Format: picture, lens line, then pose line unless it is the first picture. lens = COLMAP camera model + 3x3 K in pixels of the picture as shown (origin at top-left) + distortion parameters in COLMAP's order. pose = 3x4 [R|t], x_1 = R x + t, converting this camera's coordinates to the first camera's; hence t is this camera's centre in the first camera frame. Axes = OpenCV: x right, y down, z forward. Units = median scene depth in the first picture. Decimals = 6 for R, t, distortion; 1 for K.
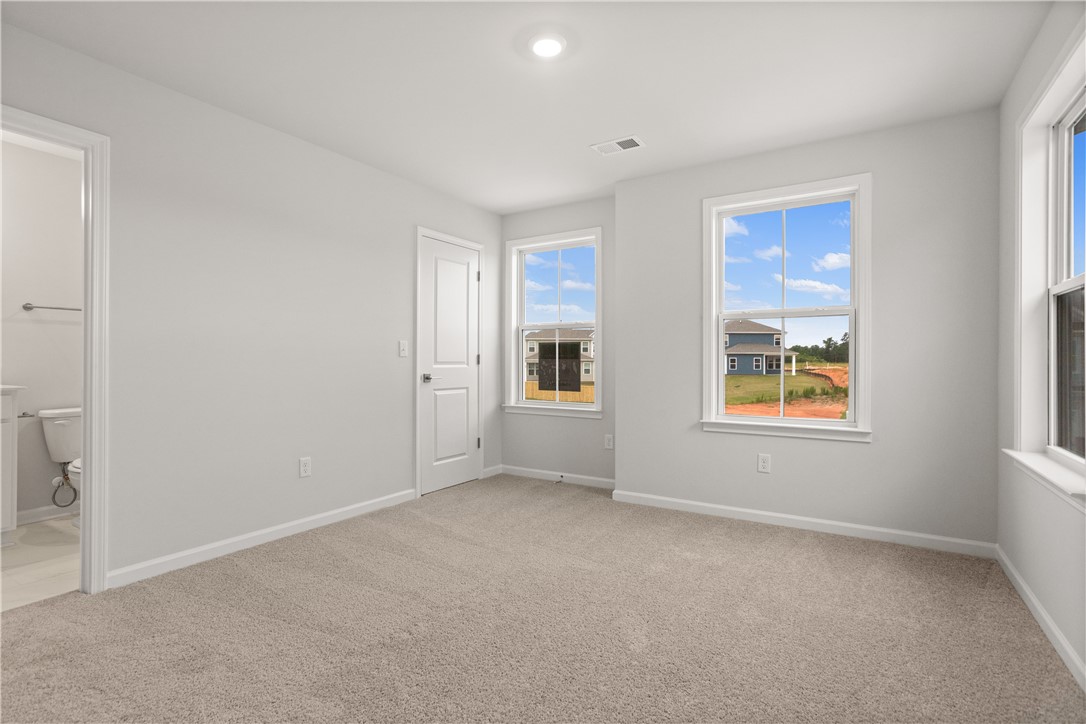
lens RADIAL K [[524.9, 0, 532.4], [0, 524.9, 361.9], [0, 0, 1]] dist [-0.040287, 0.028200]
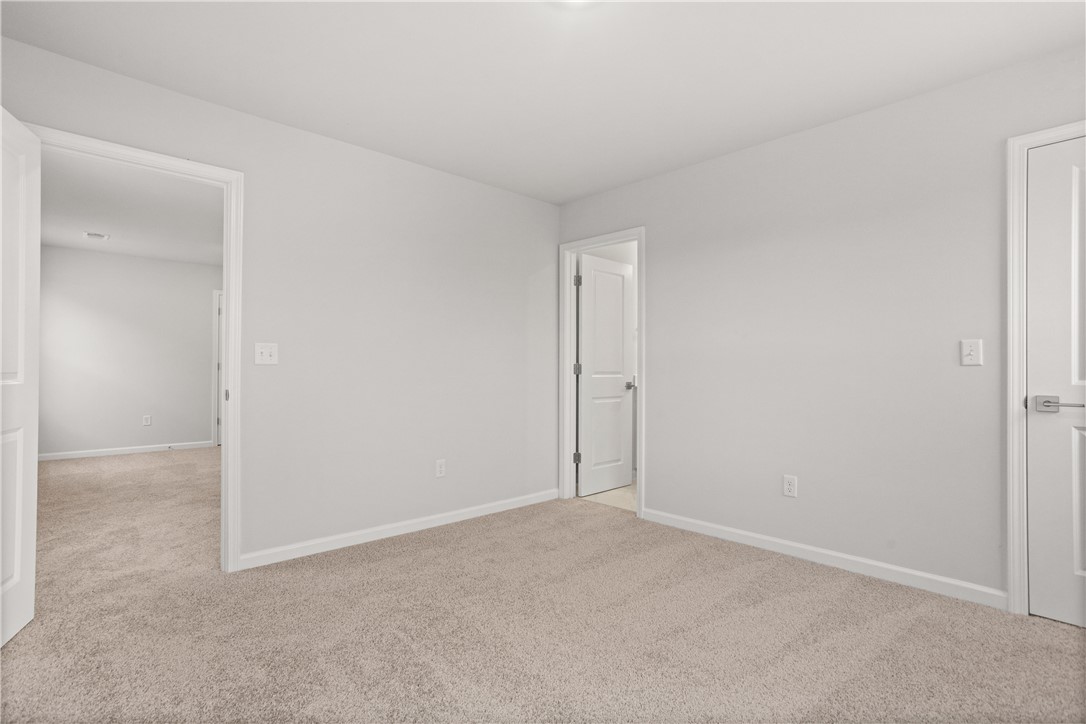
lens RADIAL K [[524.9, 0, 532.4], [0, 524.9, 361.9], [0, 0, 1]] dist [-0.040287, 0.028200]
pose [[-0.228365, -0.011614, -0.973506, 0.472098], [-0.008146, 0.999917, -0.010018, -0.003371], [0.973542, 0.005642, -0.228440, 0.638743]]
